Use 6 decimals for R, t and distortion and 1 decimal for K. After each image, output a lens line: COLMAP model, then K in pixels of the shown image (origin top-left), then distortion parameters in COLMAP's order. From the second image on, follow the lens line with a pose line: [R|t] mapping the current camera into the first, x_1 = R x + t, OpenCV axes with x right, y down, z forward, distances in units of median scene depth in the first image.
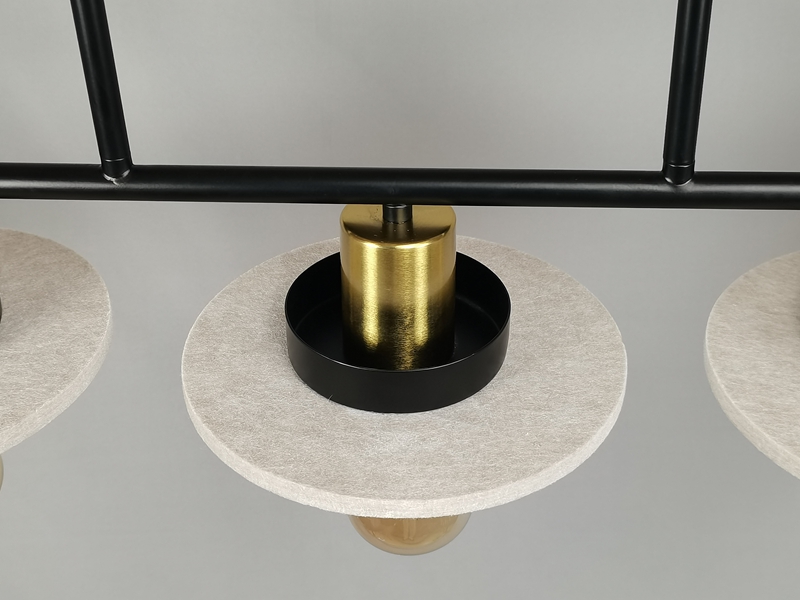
lens RADIAL K [[1223.0, 0, 400.2], [0, 1223.0, 304.2], [0, 0, 1]] dist [0.062619, 0.000000]
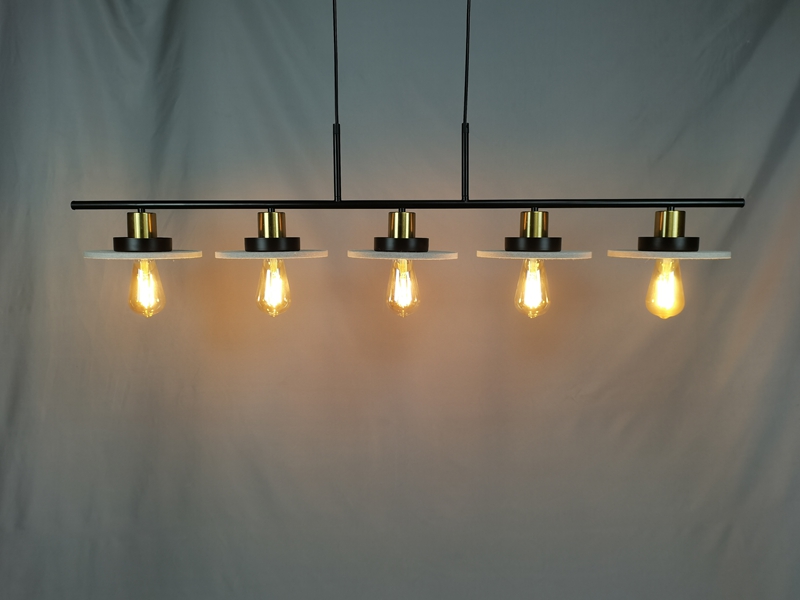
lens RADIAL K [[668.2, 0, 395.6], [0, 668.2, 305.3], [0, 0, 1]] dist [0.028267, -0.012757]
pose [[0.999098, 0.022236, 0.036178, -0.102009], [-0.001623, 0.871317, -0.490718, 1.360161], [-0.042435, 0.490217, 0.870567, -0.878454]]
